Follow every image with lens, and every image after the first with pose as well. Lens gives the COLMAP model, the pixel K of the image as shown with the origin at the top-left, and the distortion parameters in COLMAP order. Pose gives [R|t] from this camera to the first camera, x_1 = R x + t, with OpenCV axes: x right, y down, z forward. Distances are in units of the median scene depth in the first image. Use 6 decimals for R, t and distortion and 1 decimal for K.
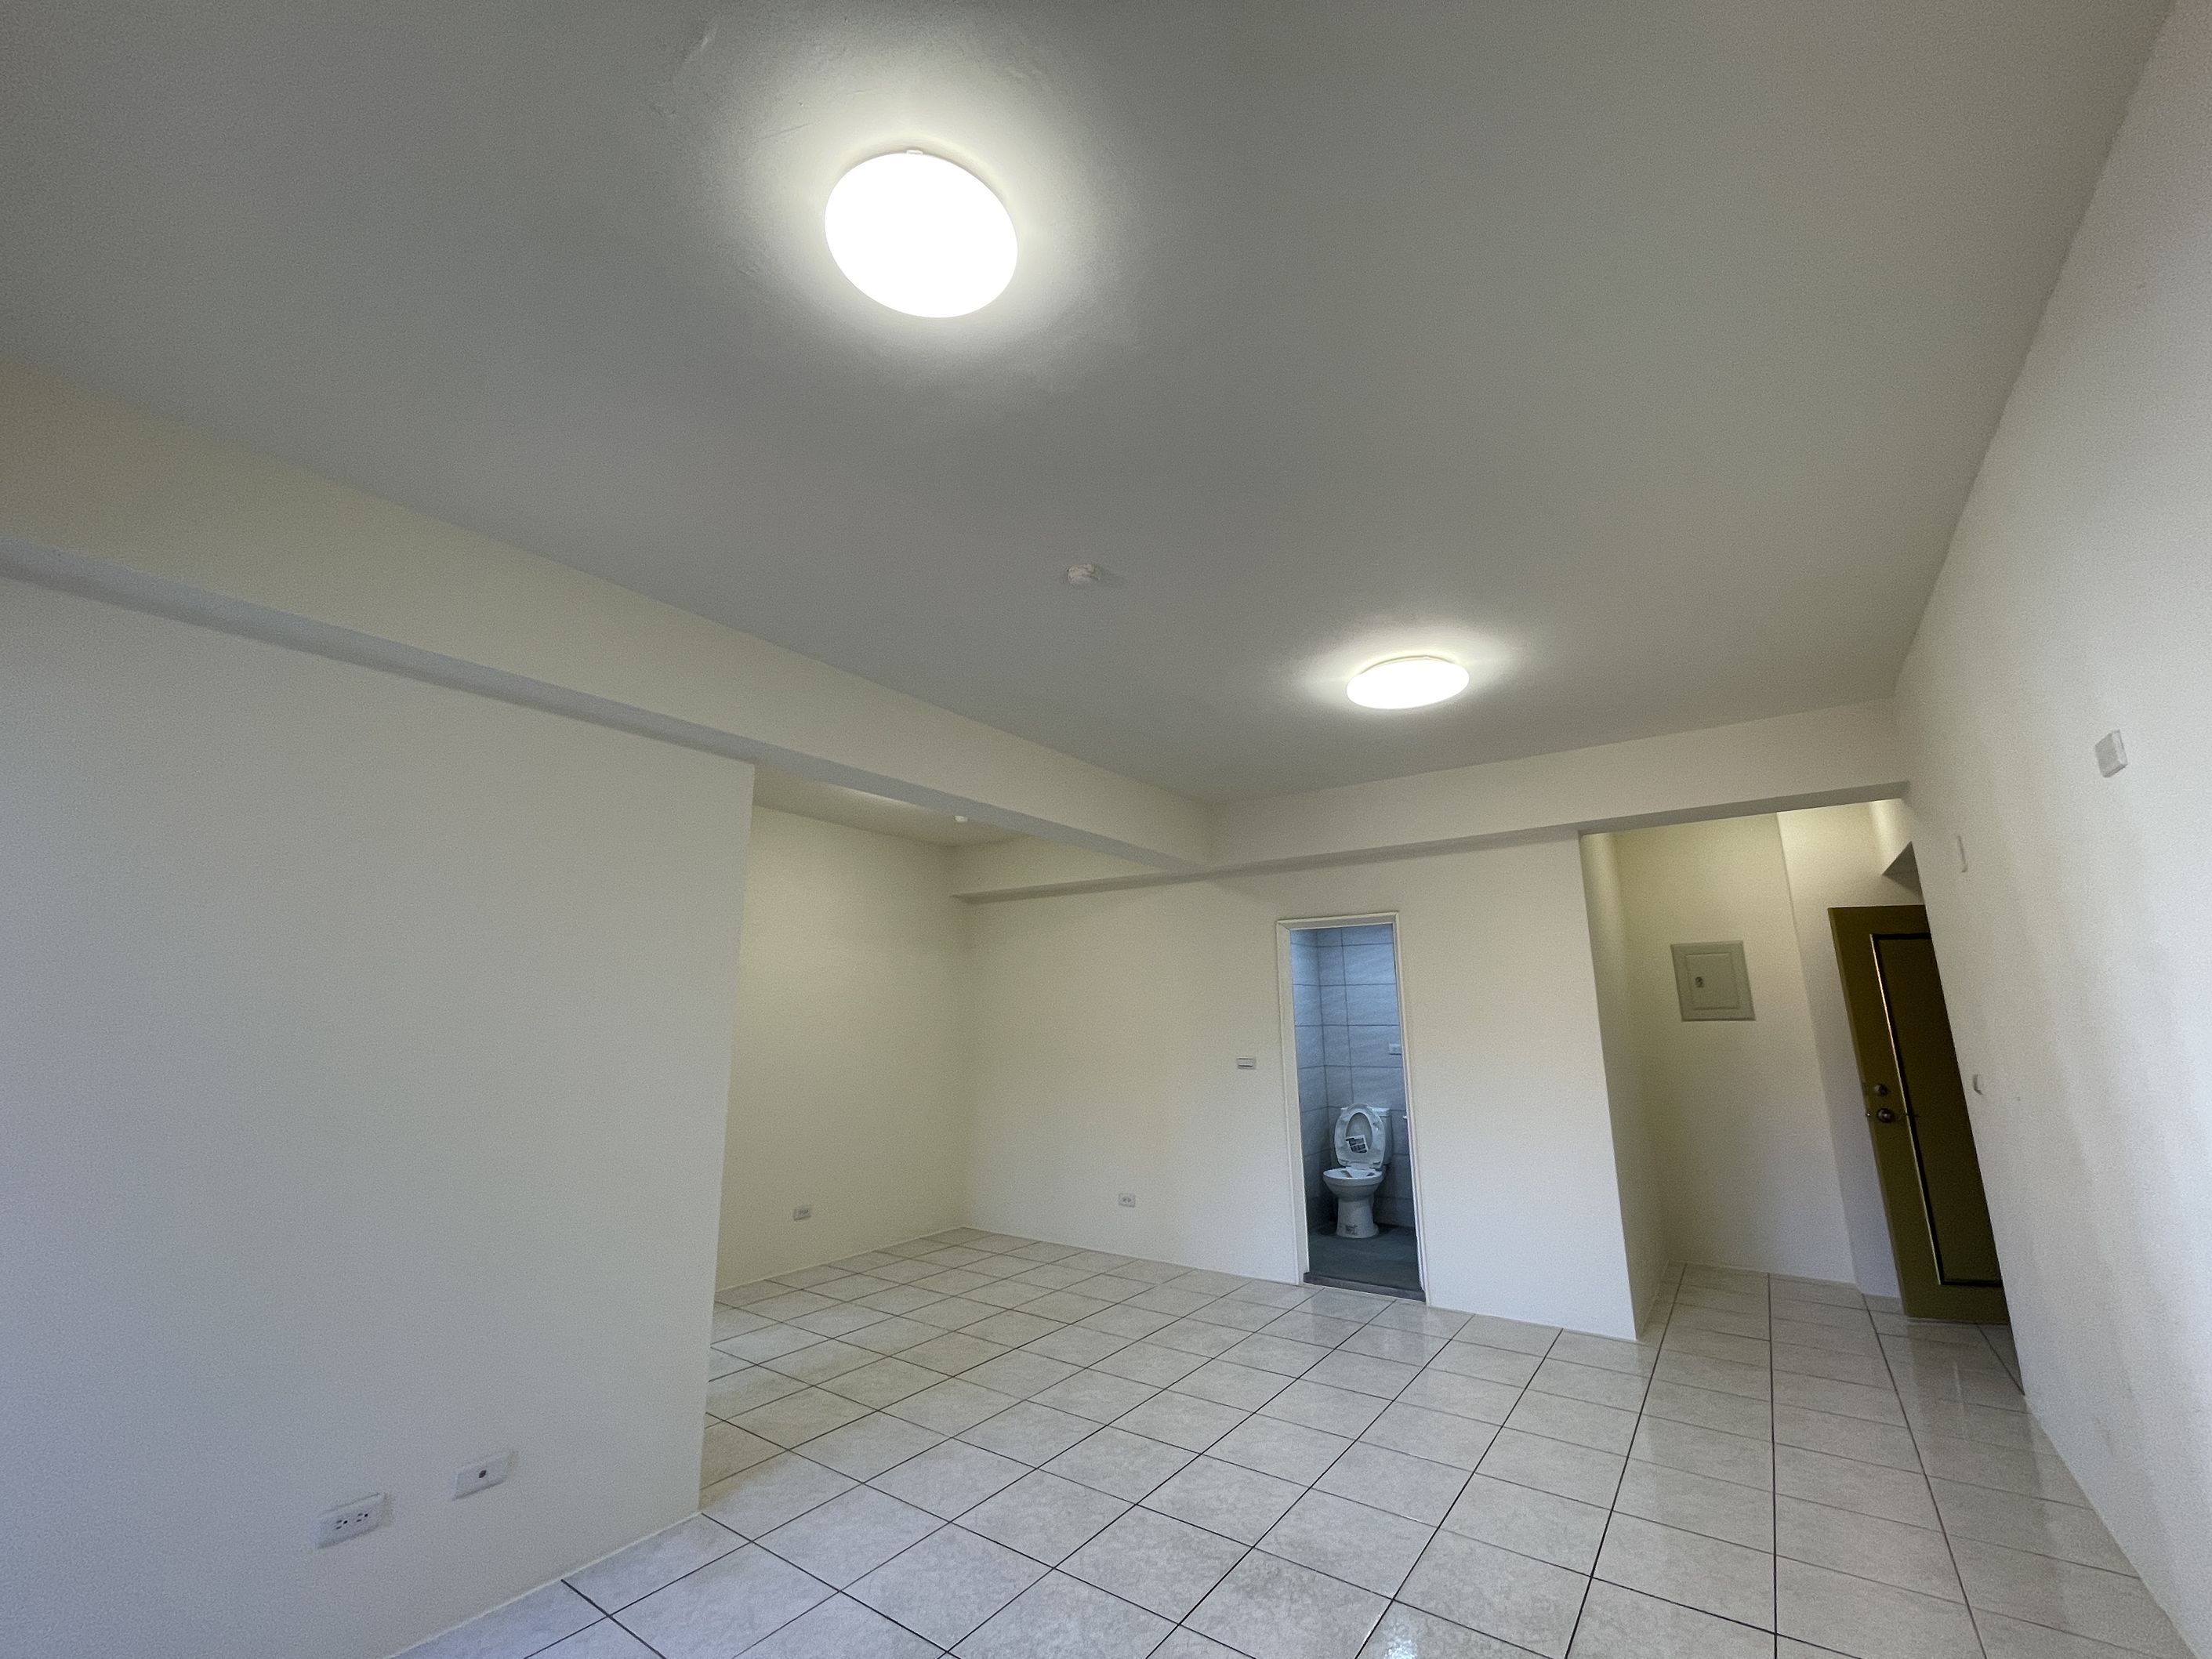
lens RADIAL K [[879.4, 0, 1106.0], [0, 879.4, 829.5], [0, 0, 1]] dist [0.000526, 0.000629]
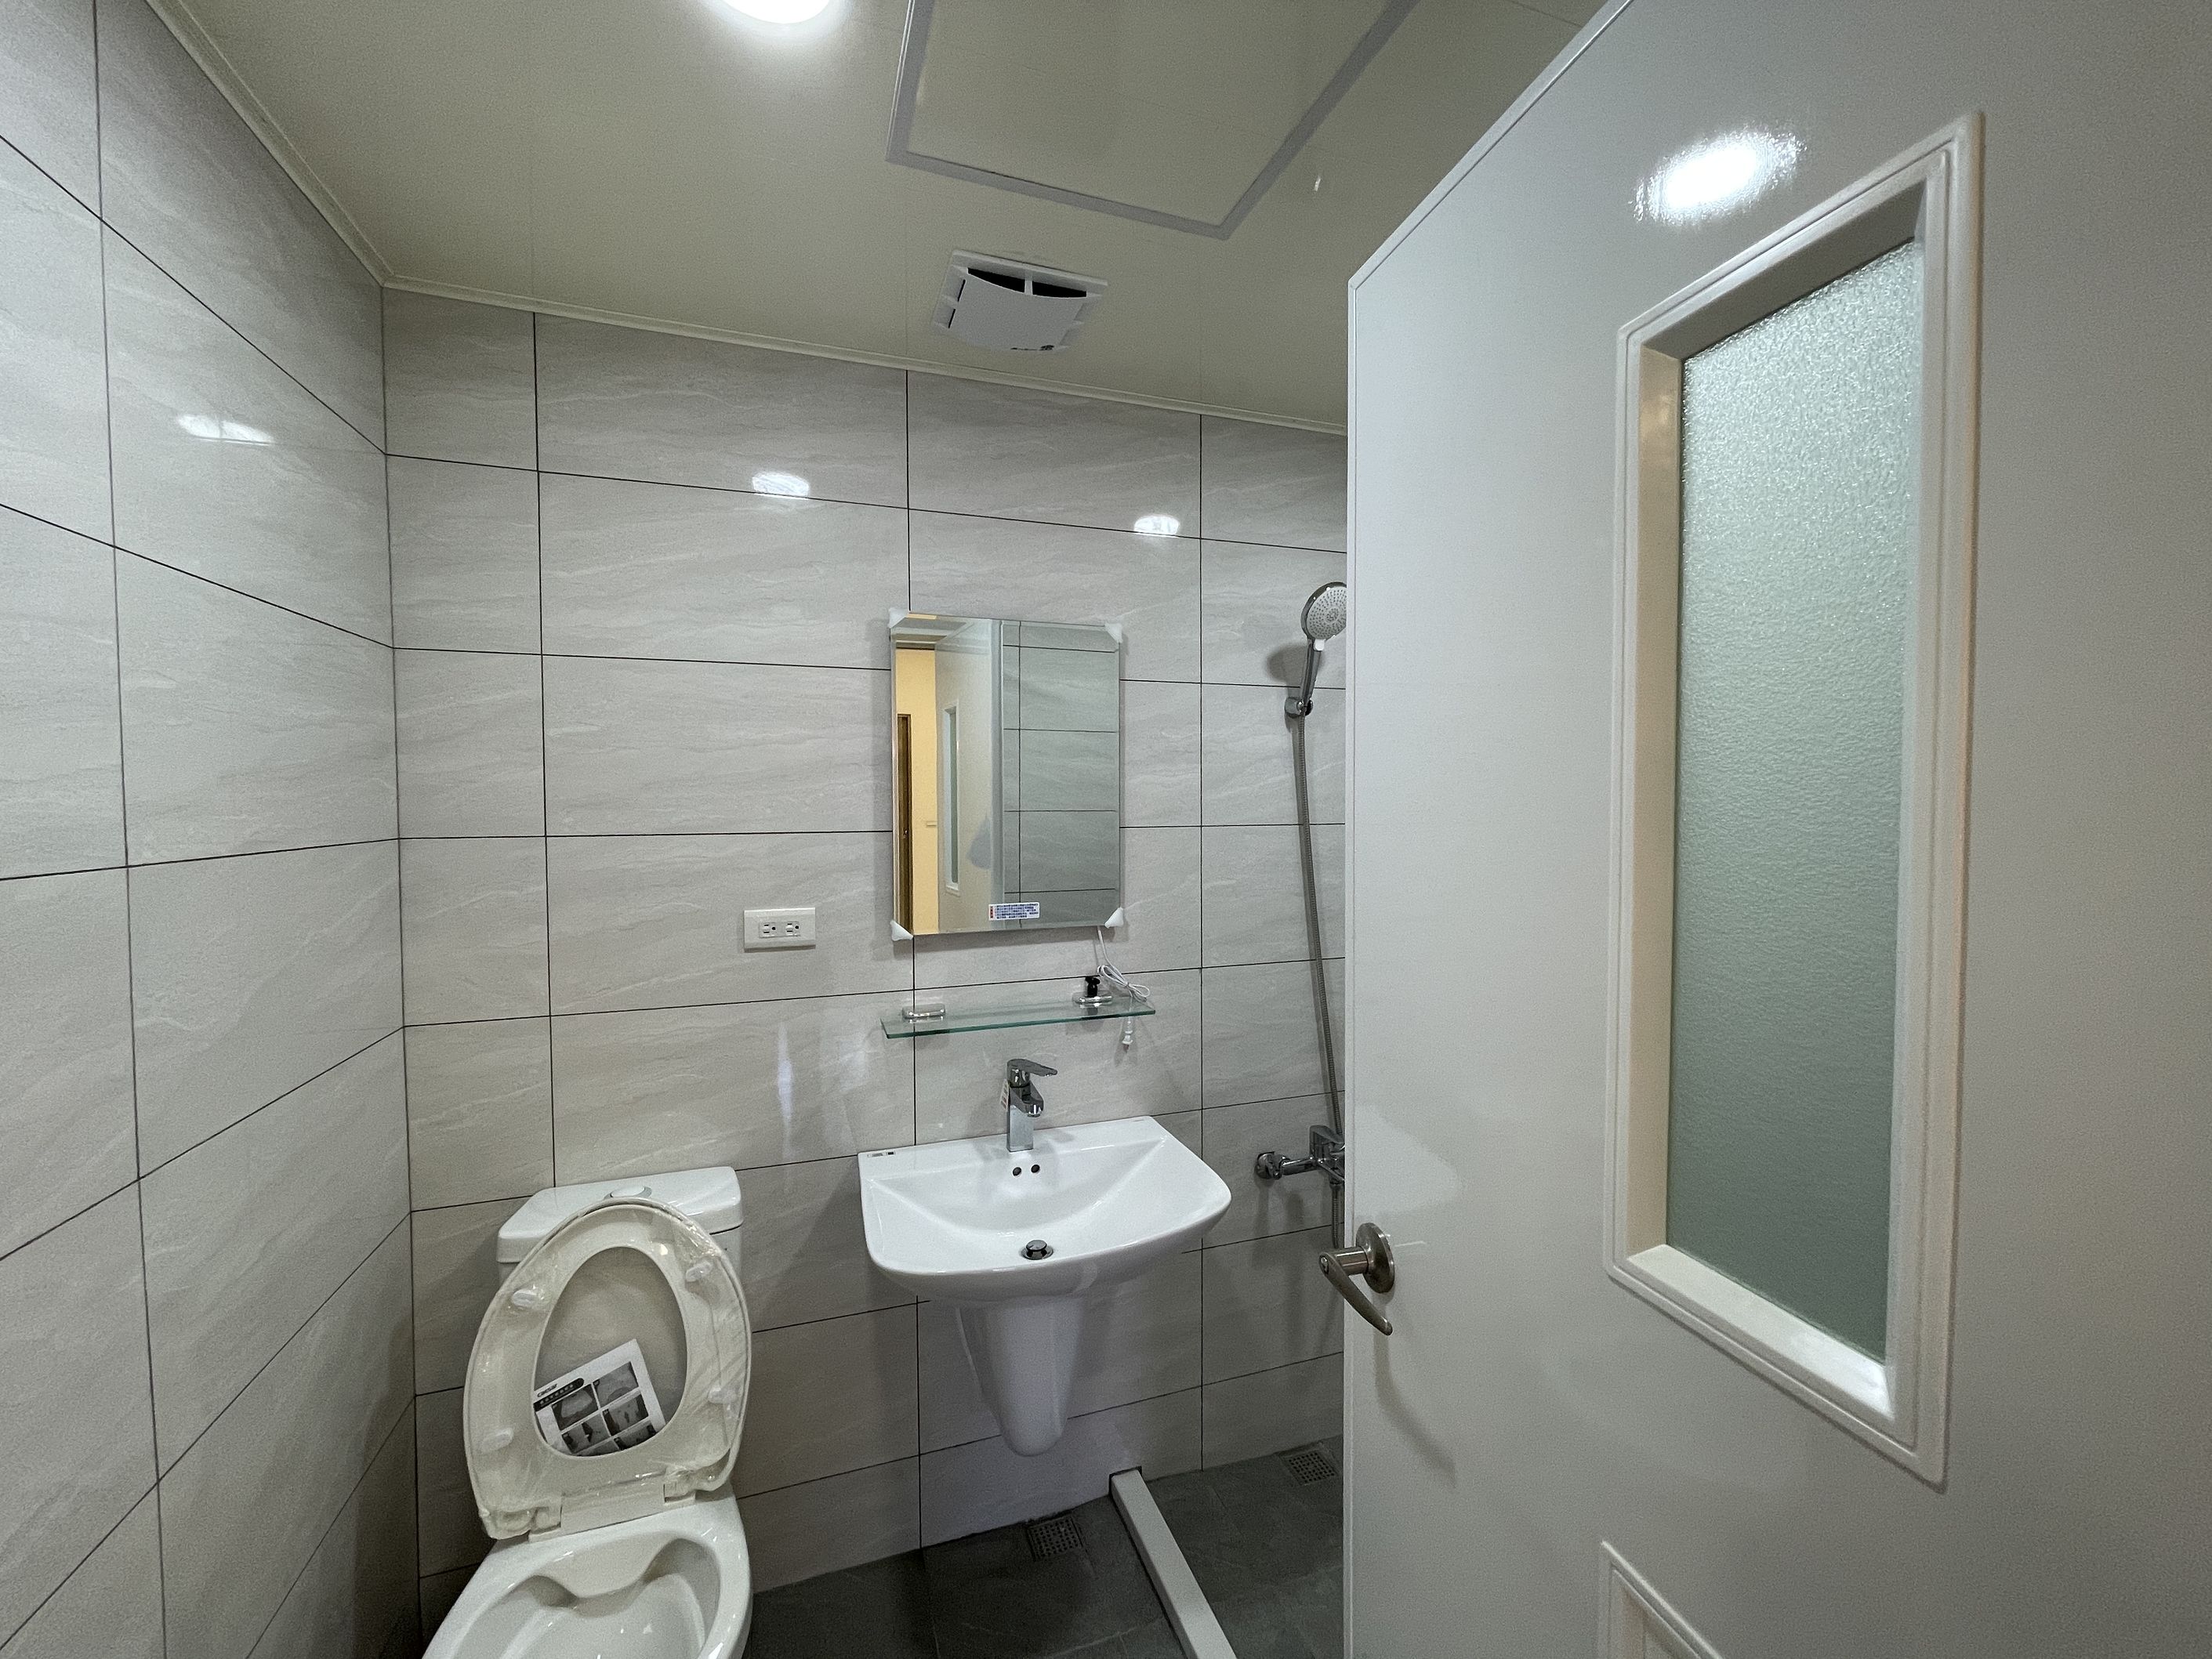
lens RADIAL K [[879.4, 0, 1106.0], [0, 879.4, 829.5], [0, 0, 1]] dist [0.000526, 0.000629]
pose [[0.569027, -0.020816, 0.822056, 0.176062], [-0.180482, 0.972143, 0.149546, 0.164795], [-0.802269, -0.233462, 0.549418, 0.776940]]
